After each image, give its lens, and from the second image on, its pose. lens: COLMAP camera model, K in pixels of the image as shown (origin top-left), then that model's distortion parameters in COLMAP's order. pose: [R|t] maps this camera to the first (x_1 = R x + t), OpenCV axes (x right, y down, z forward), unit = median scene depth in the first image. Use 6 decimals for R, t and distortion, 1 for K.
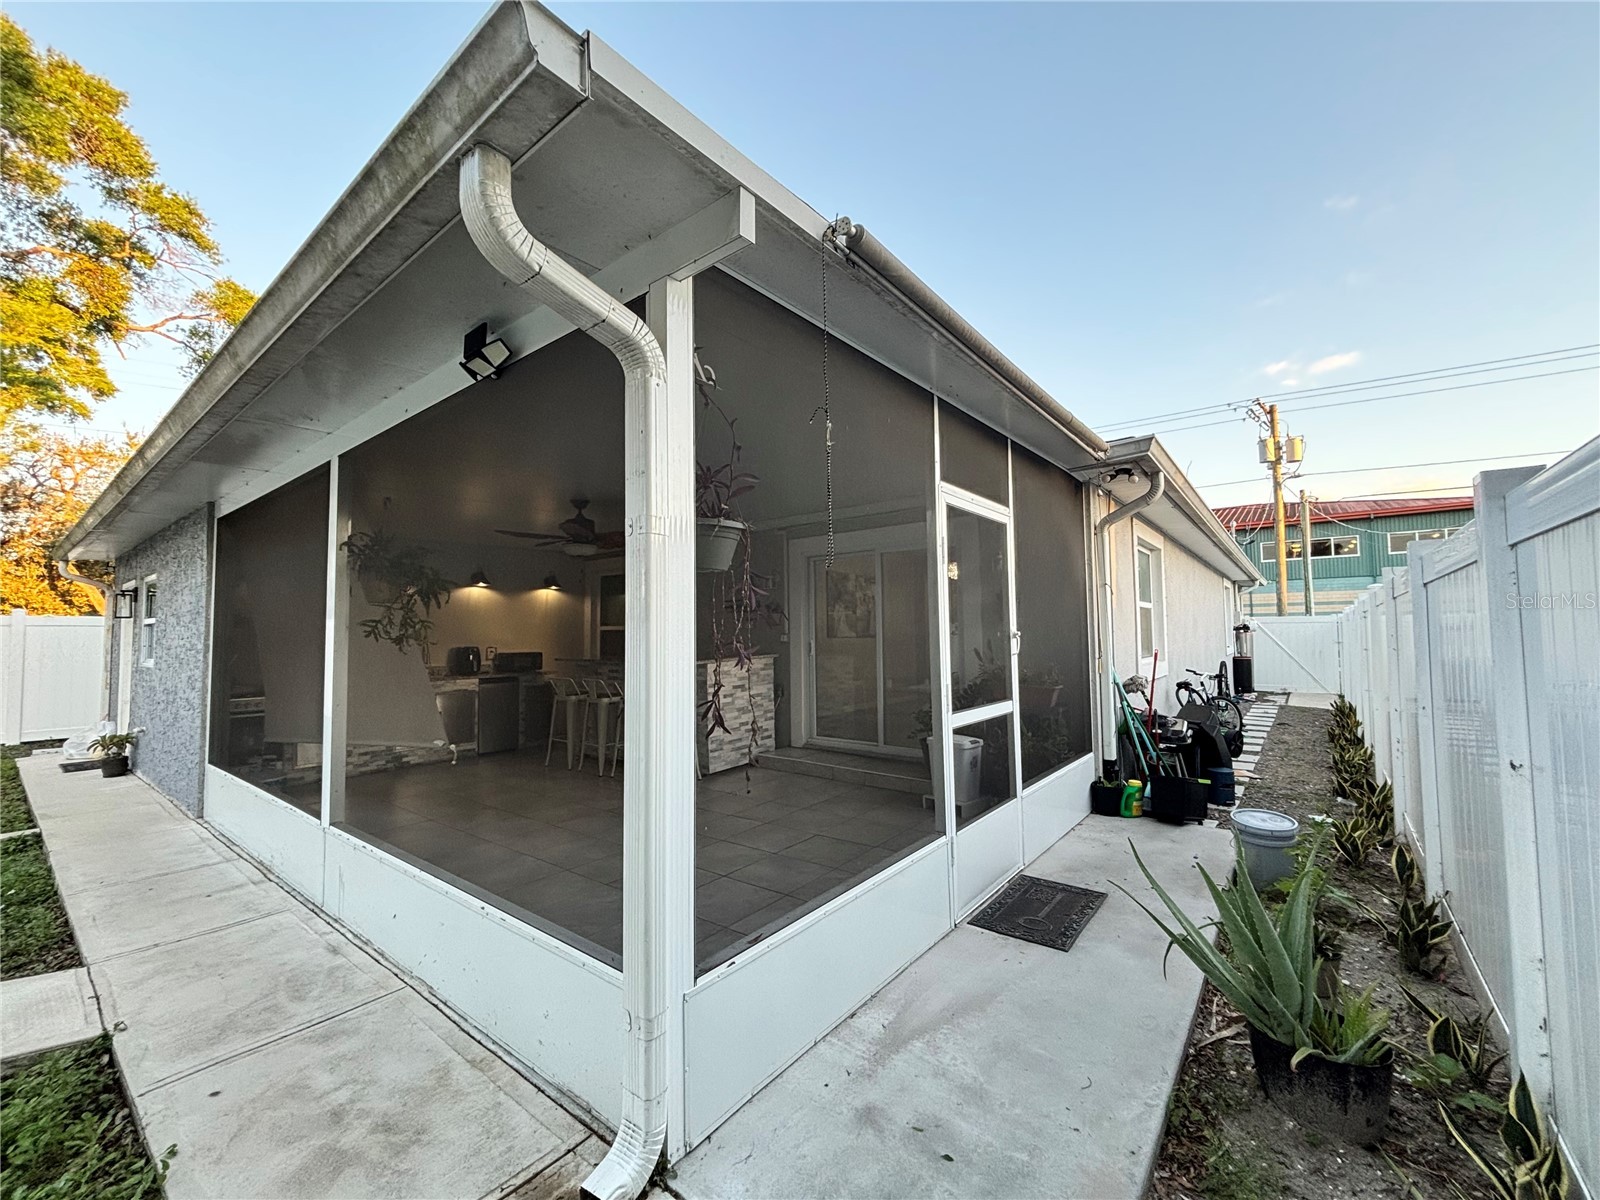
lens RADIAL K [[651.4, 0, 804.5], [0, 651.4, 595.1], [0, 0, 1]] dist [0.001990, 0.001104]
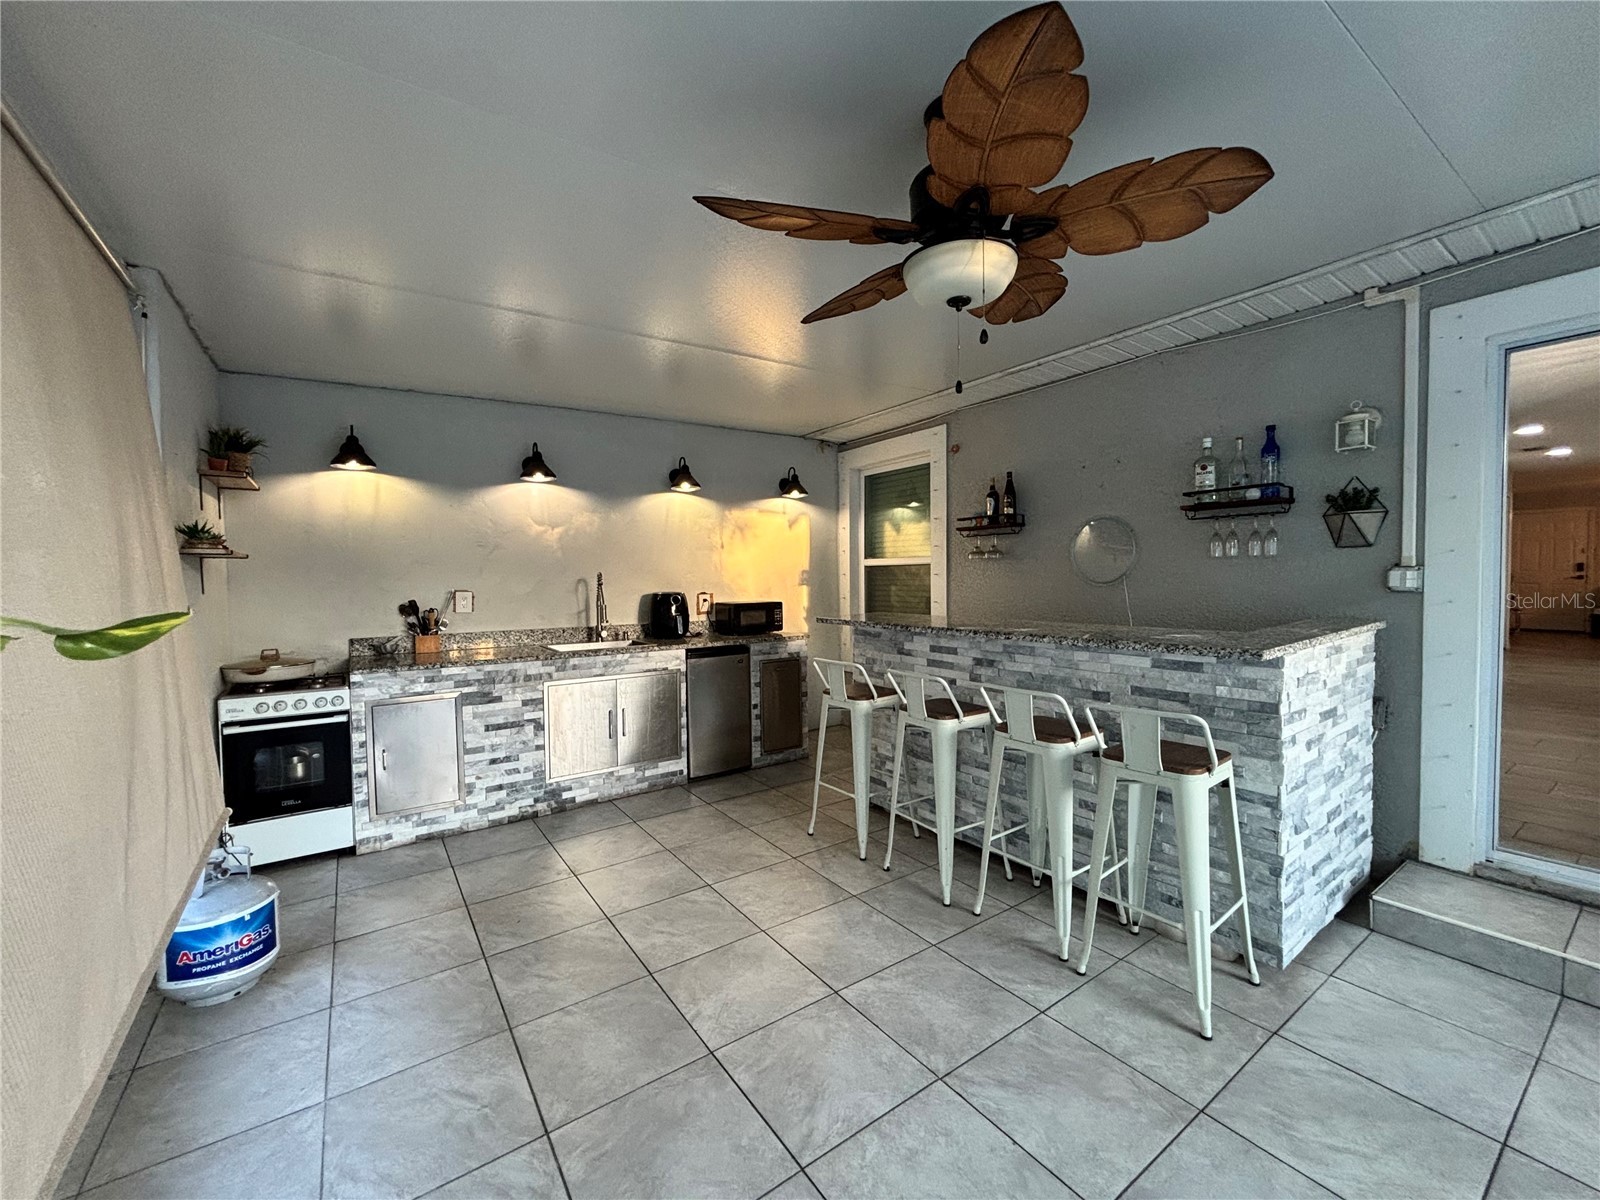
lens RADIAL K [[651.4, 0, 803.1], [0, 651.4, 603.1], [0, 0, 1]] dist [0.001990, 0.001104]
pose [[0.953643, 0.014195, -0.300606, -0.253629], [0.016290, 0.994987, 0.098665, 0.037656], [0.300500, -0.098988, 0.948631, 0.543985]]
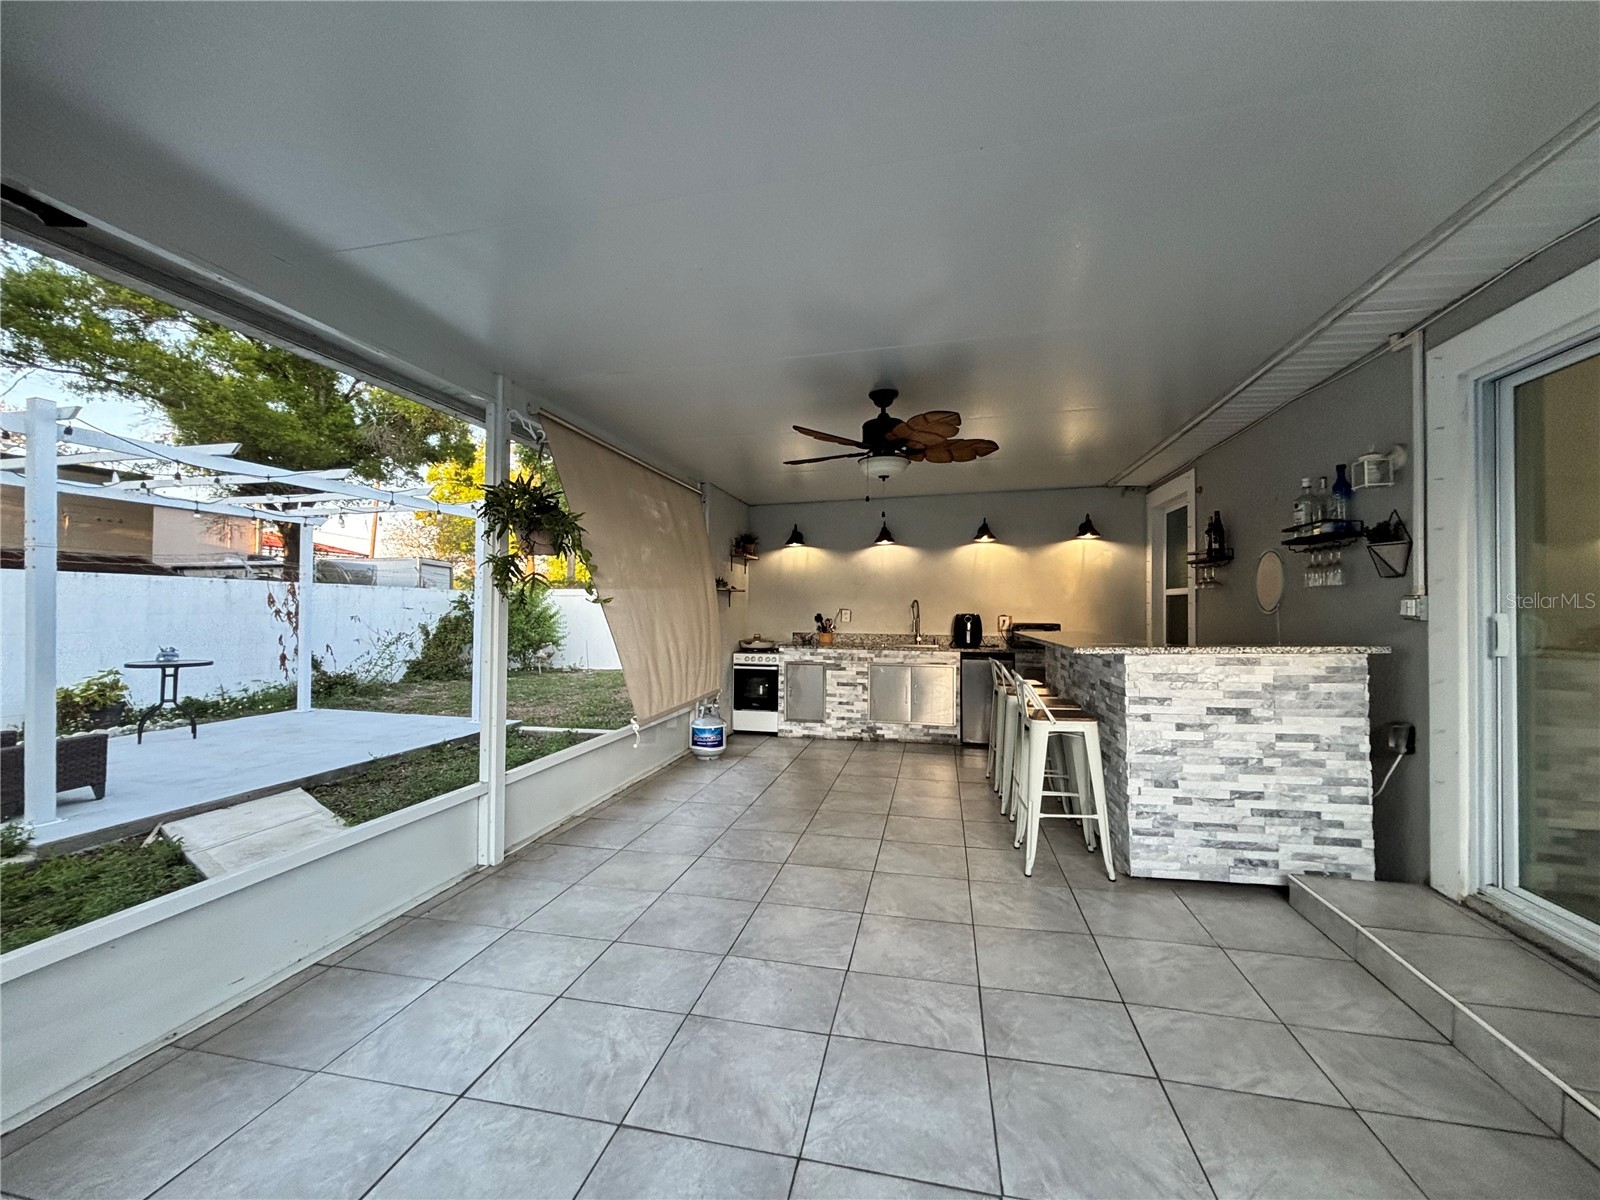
lens RADIAL K [[651.4, 0, 791.9], [0, 651.4, 600.6], [0, 0, 1]] dist [0.001990, 0.001104]
pose [[0.416052, 0.004179, -0.909331, 0.174352], [0.040468, 0.998914, 0.023107, 0.038343], [0.908440, -0.046412, 0.415431, 0.504824]]
